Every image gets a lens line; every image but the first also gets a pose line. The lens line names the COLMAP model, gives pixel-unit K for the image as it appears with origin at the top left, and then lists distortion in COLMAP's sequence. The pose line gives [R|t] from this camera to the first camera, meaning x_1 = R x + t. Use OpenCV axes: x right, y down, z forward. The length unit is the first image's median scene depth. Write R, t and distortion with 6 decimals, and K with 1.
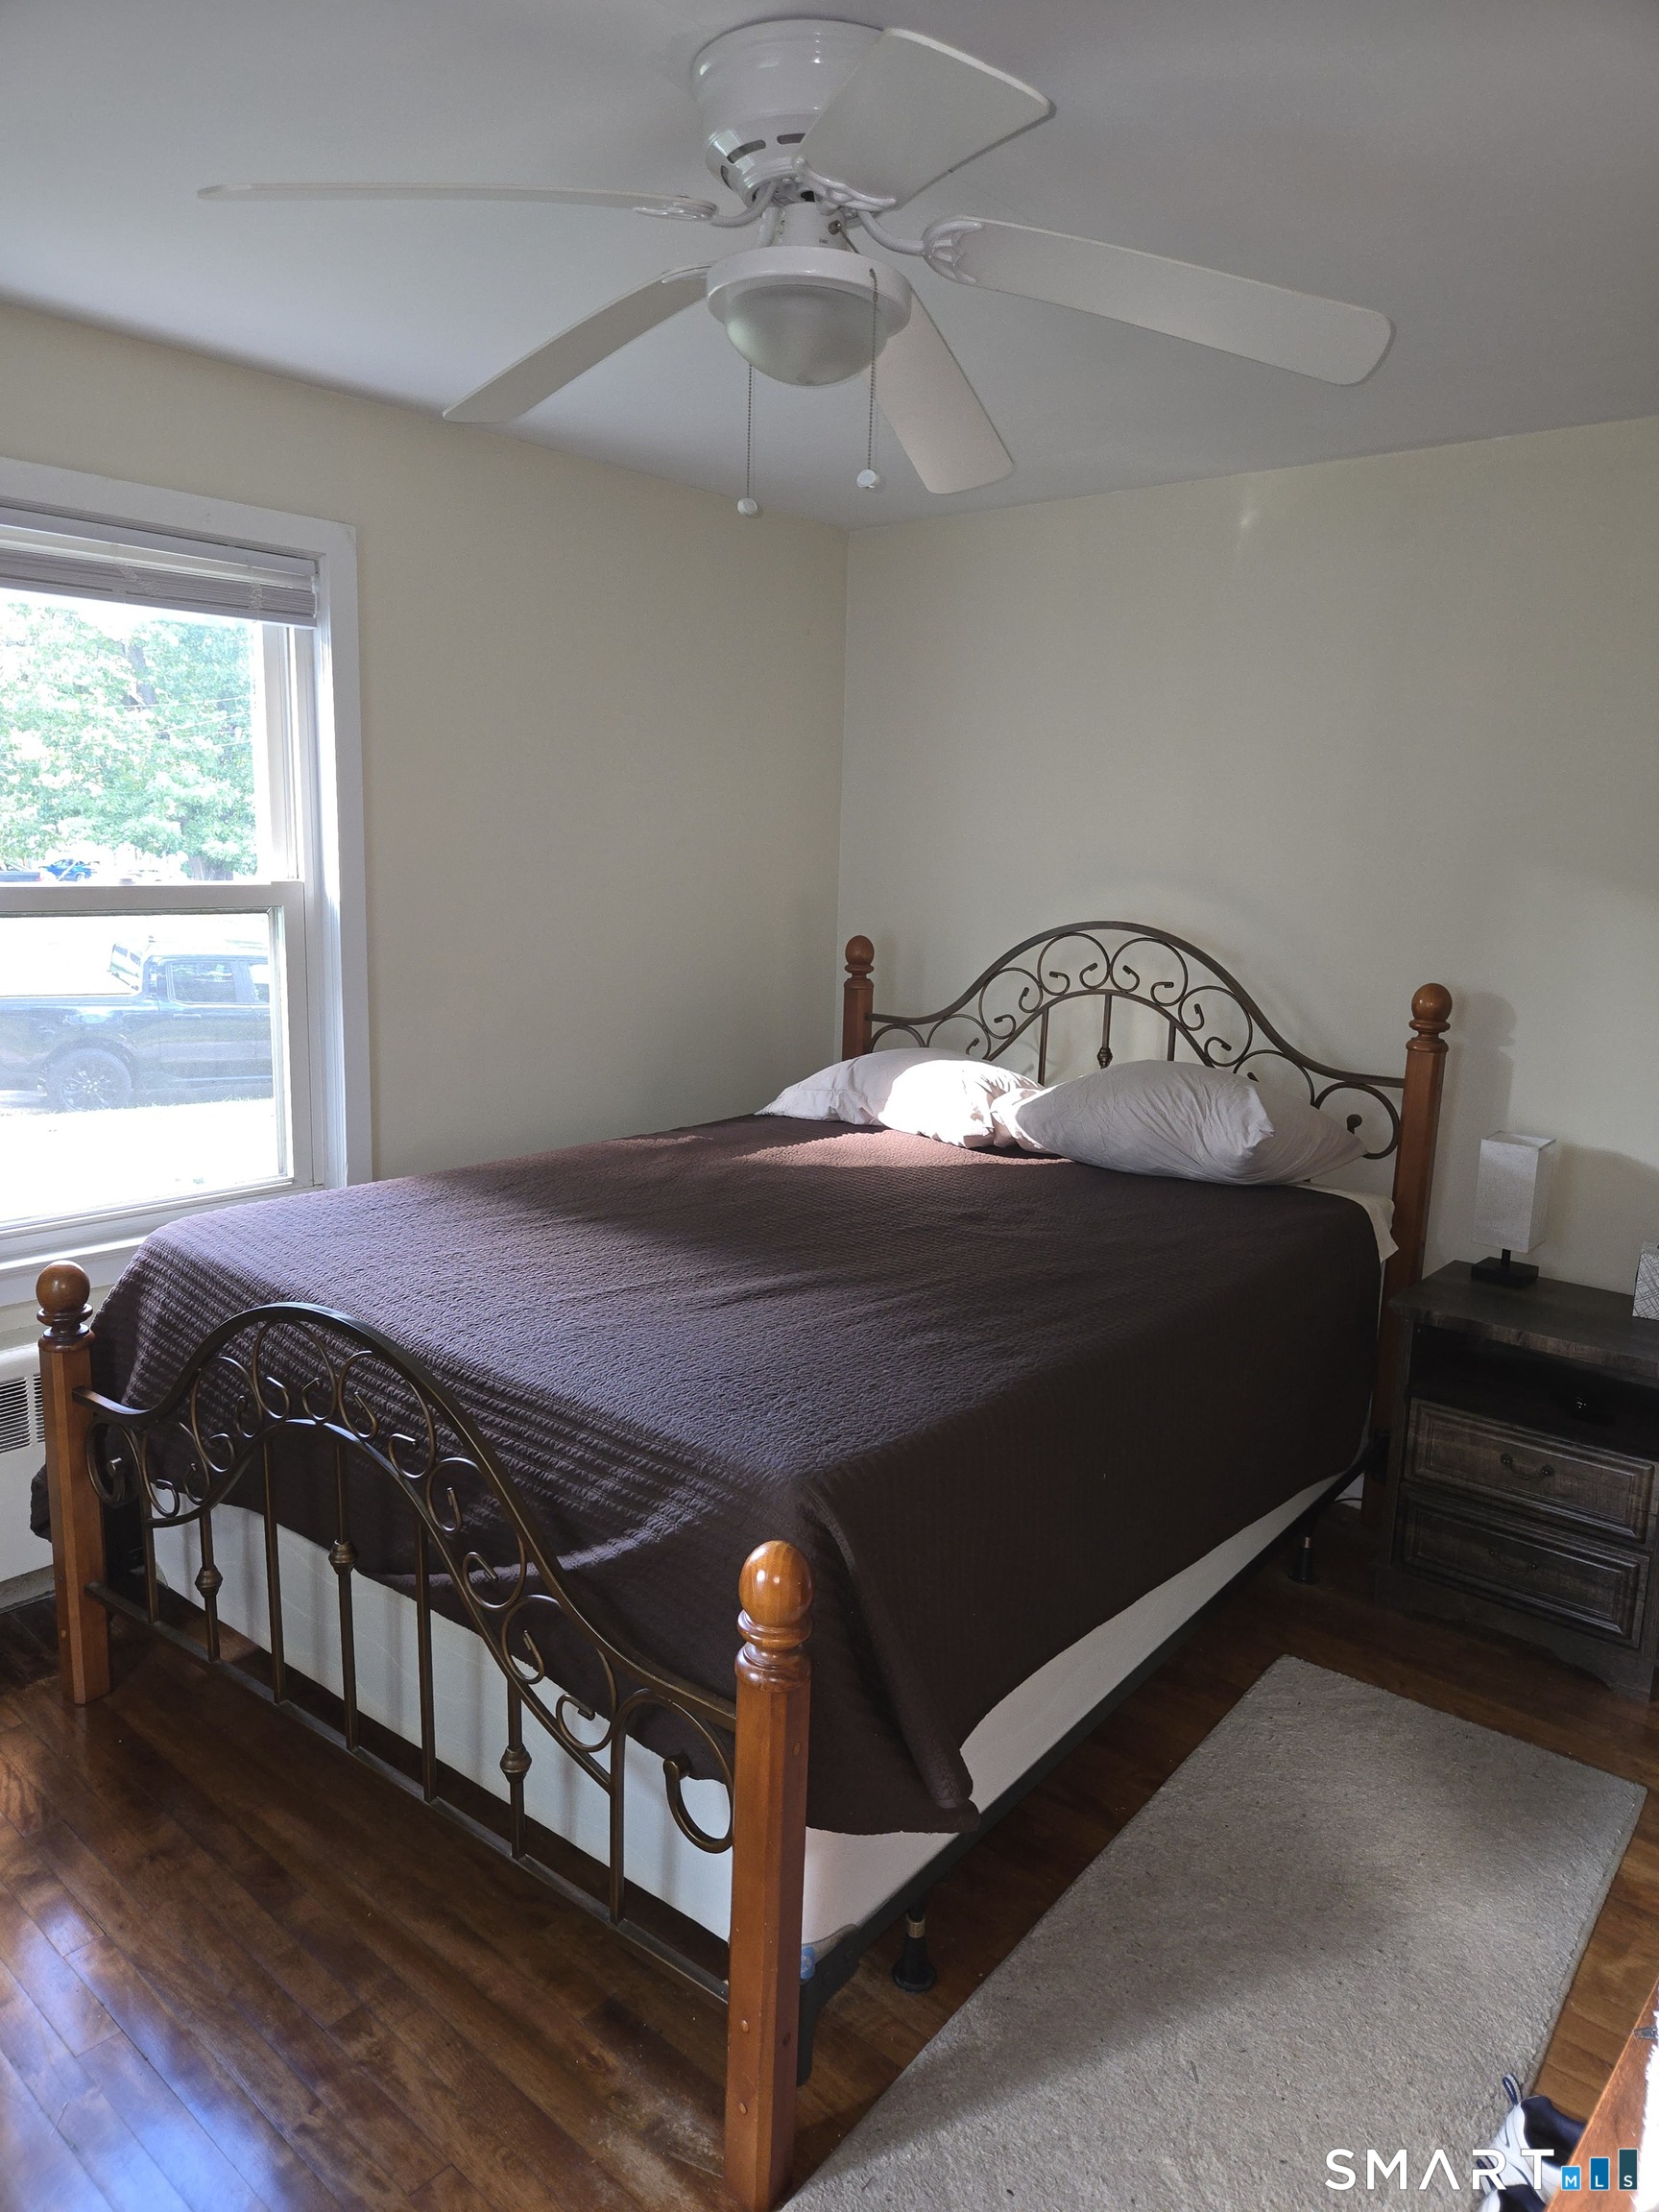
lens RADIAL K [[1475.7, 0, 823.3], [0, 1475.7, 1097.4], [0, 0, 1]] dist [0.065396, -0.036977]
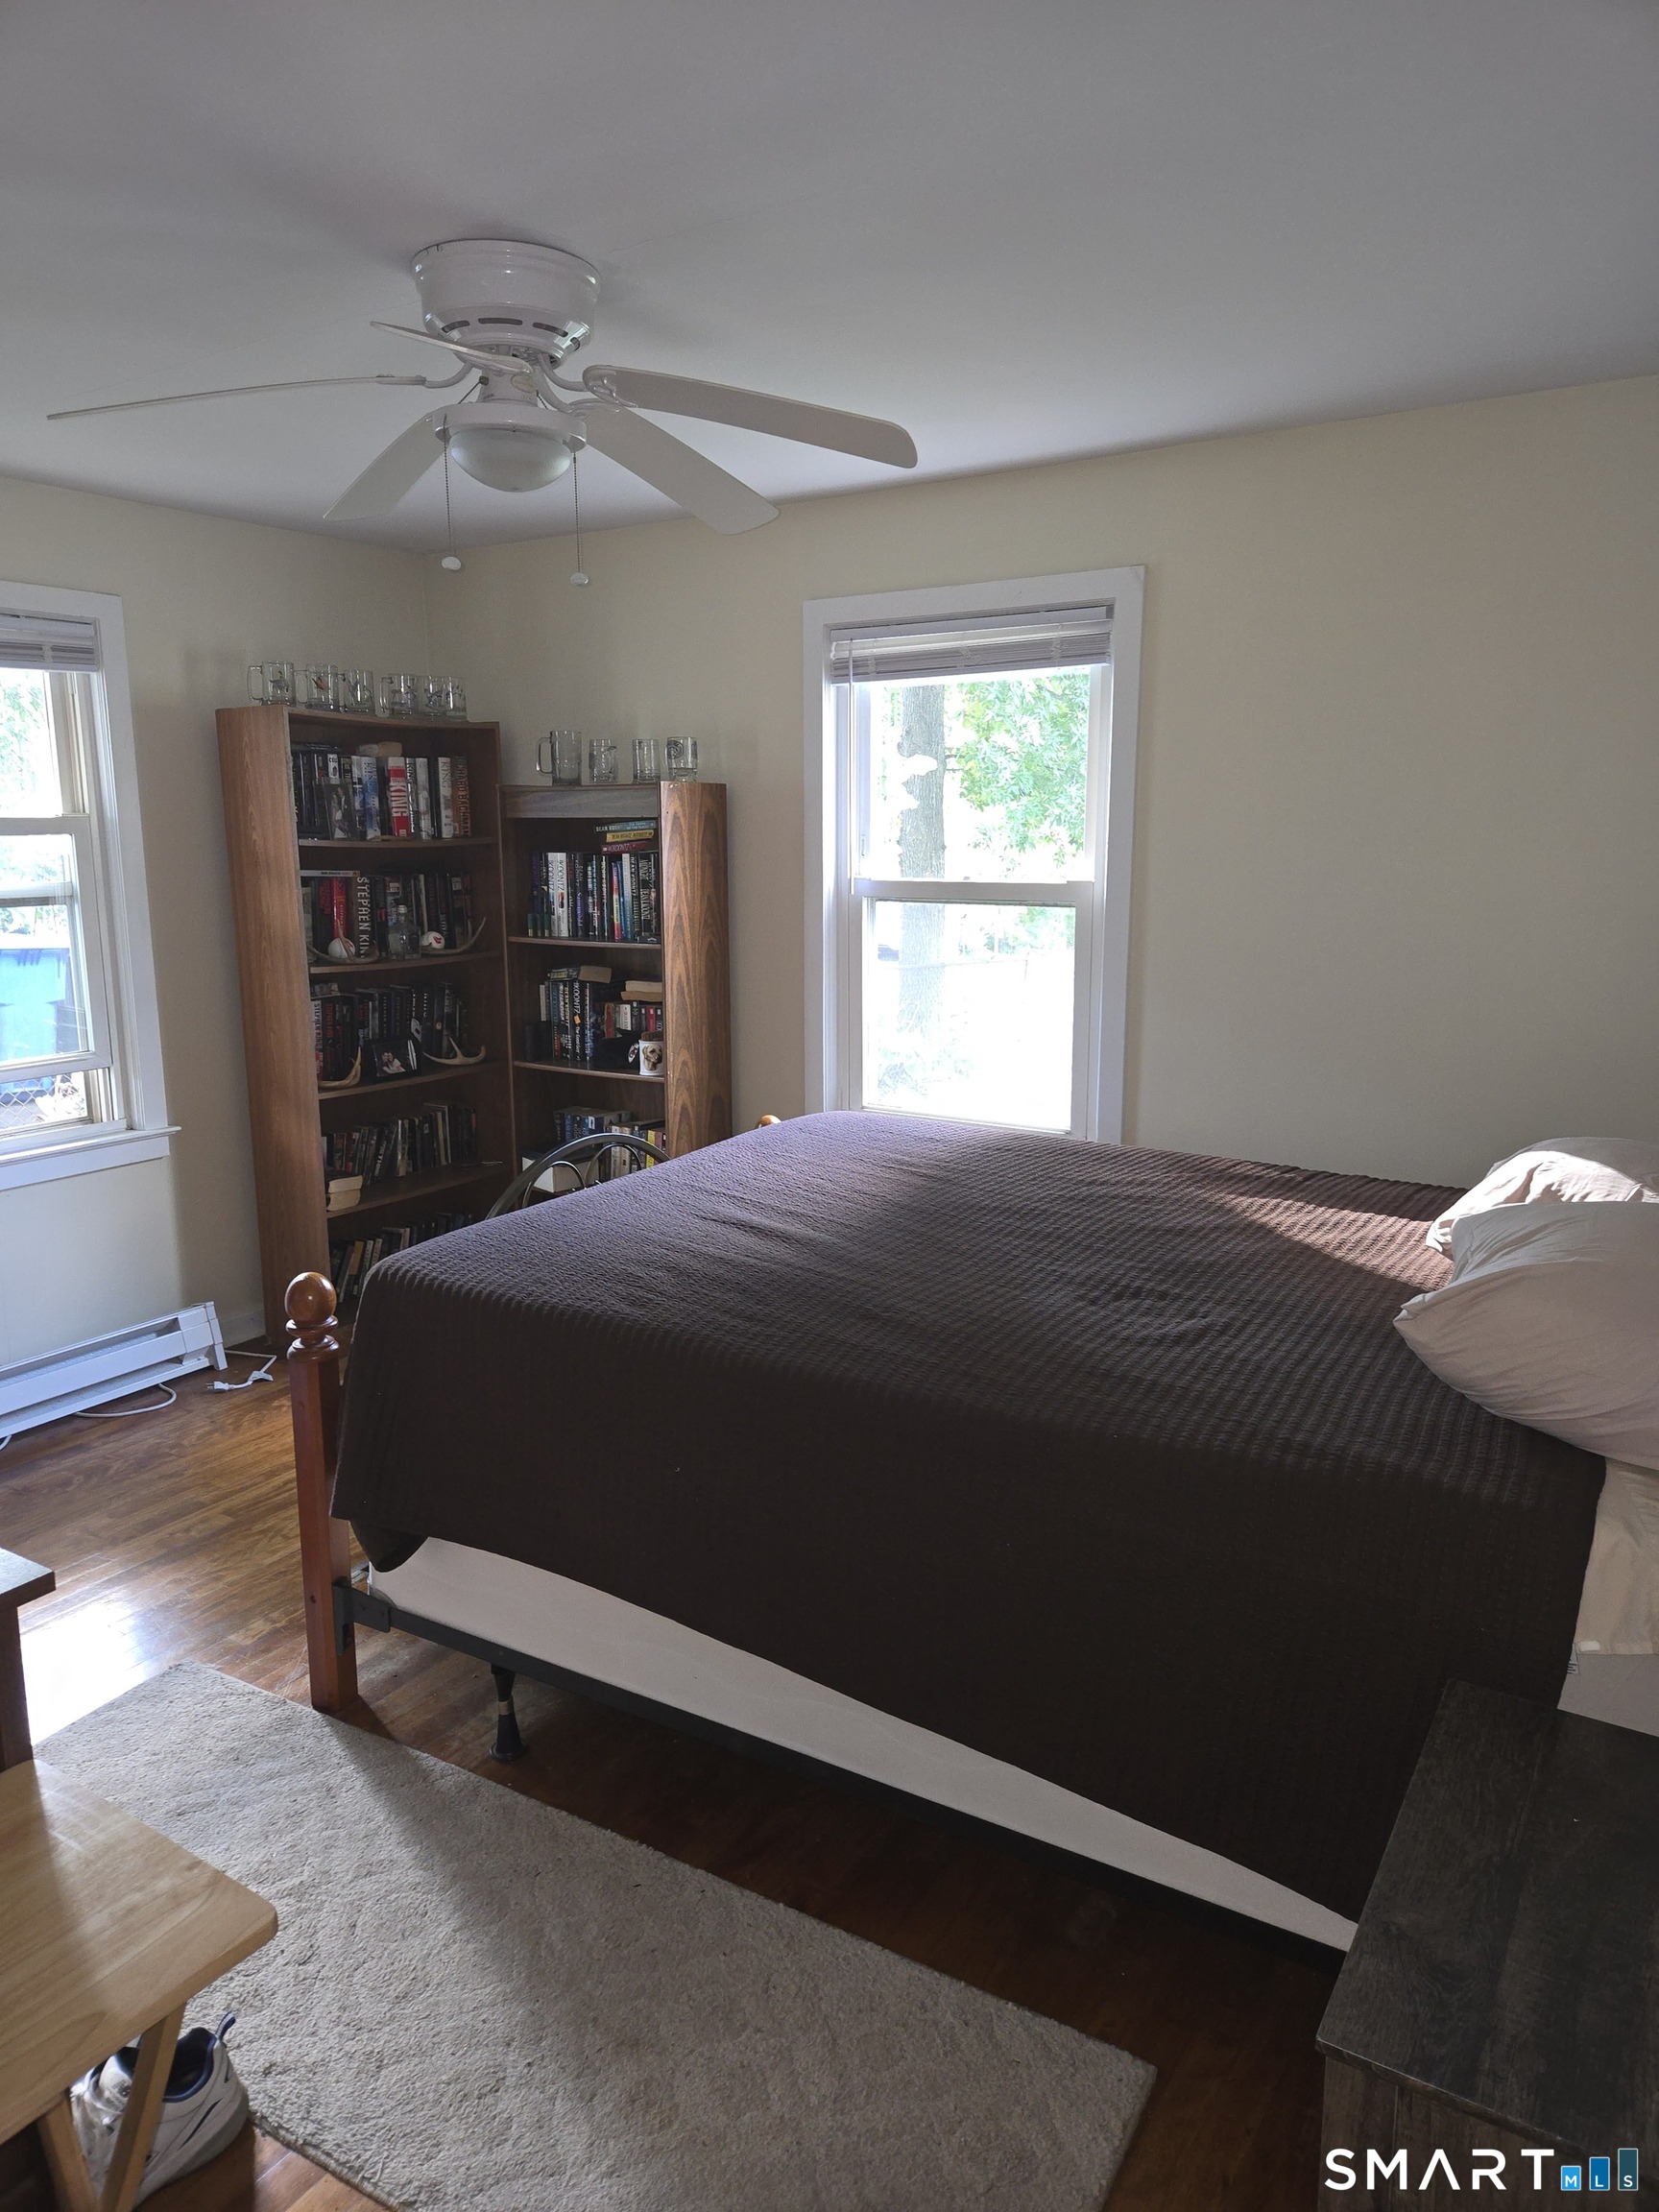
lens RADIAL K [[1475.7, 0, 823.3], [0, 1475.7, 1097.4], [0, 0, 1]] dist [0.065396, -0.036977]
pose [[0.142308, 0.151040, -0.978231, 1.033604], [-0.178057, 0.976073, 0.124804, -0.114507], [0.973676, 0.156421, 0.165797, 0.821136]]
